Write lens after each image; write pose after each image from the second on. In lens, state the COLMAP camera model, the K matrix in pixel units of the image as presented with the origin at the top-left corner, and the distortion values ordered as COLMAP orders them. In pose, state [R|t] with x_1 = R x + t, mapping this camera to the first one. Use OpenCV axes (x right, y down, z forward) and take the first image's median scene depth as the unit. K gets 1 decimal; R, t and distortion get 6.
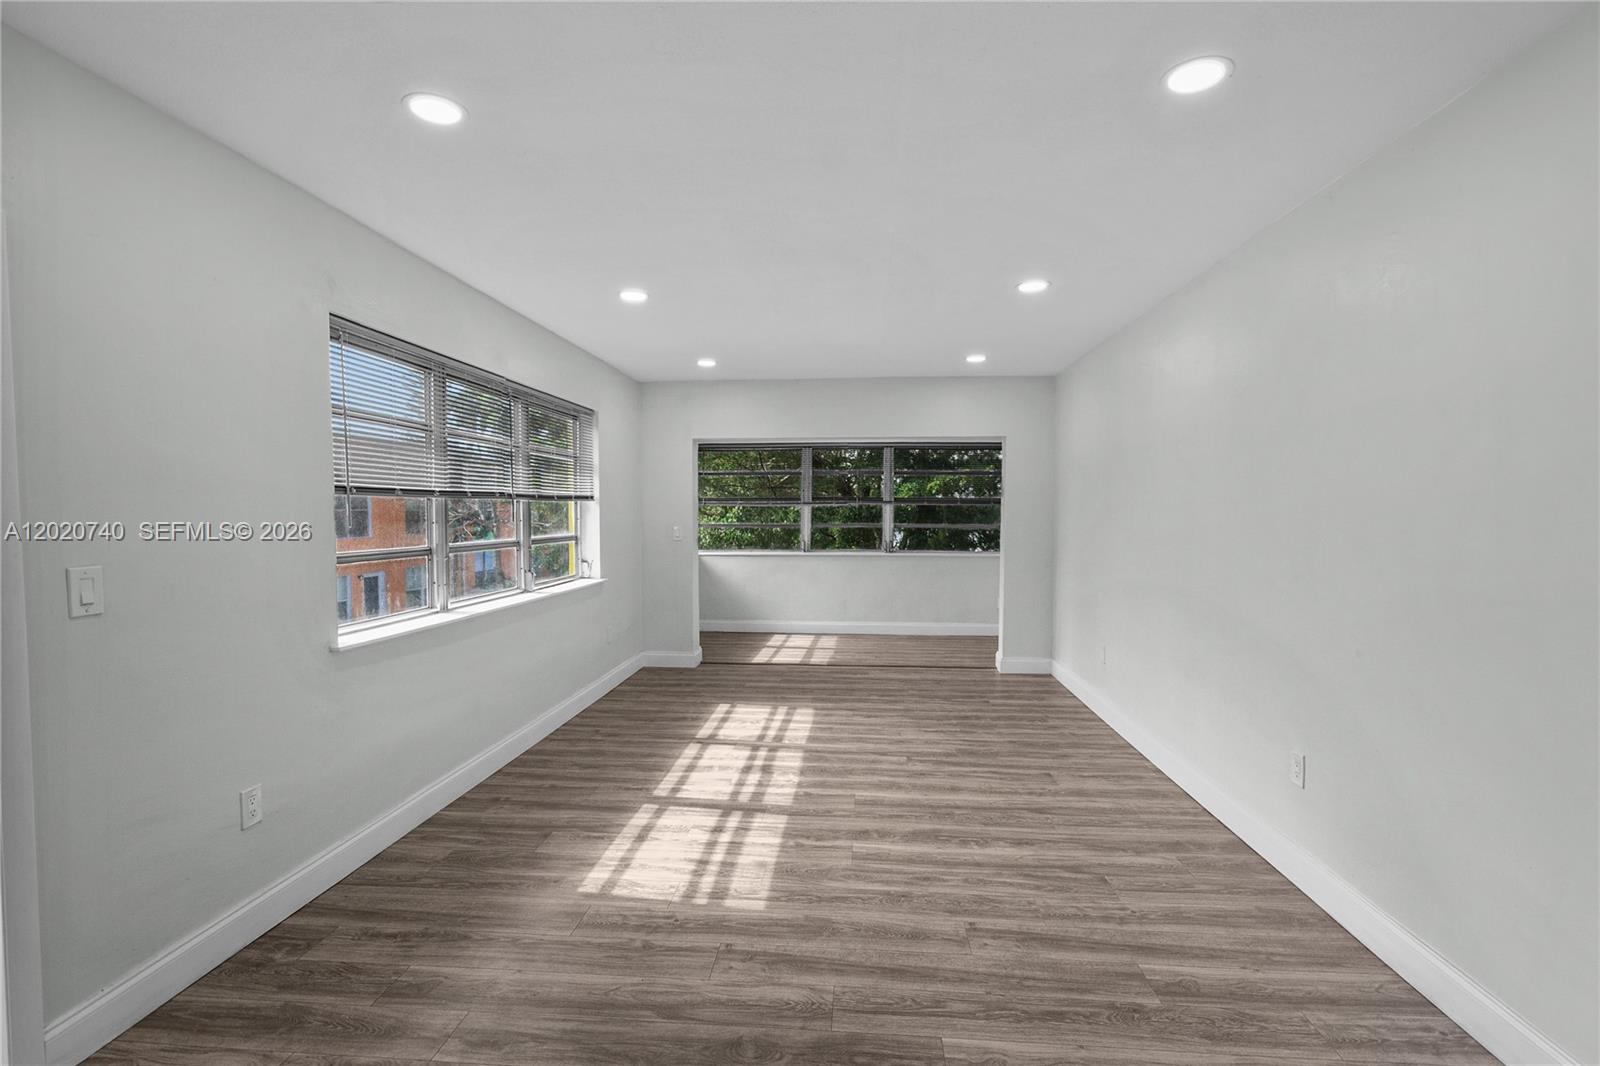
lens RADIAL K [[729.7, 0, 801.8], [0, 729.7, 532.3], [0, 0, 1]] dist [-0.005131, -0.003229]
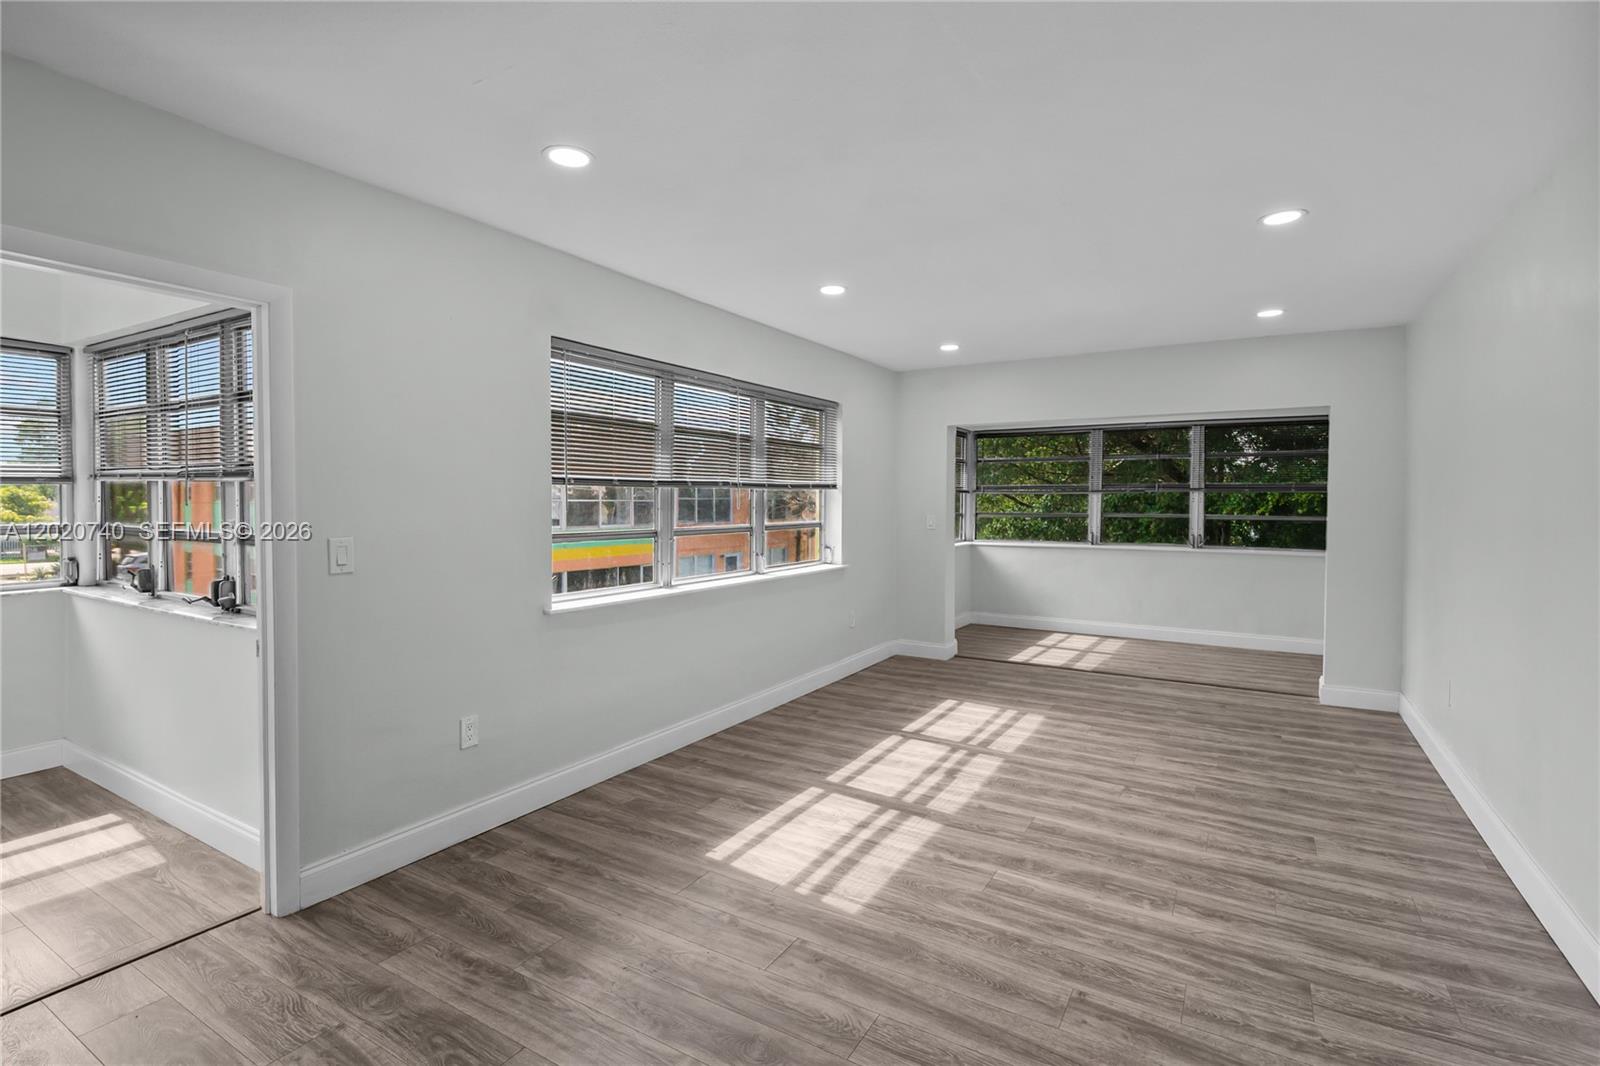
lens RADIAL K [[729.7, 0, 791.9], [0, 729.7, 504.9], [0, 0, 1]] dist [-0.005131, -0.003229]
pose [[0.901295, 0.005560, -0.433170, 0.176369], [-0.015105, 0.999713, -0.018598, -0.000901], [0.432942, 0.023305, 0.901120, 0.056206]]
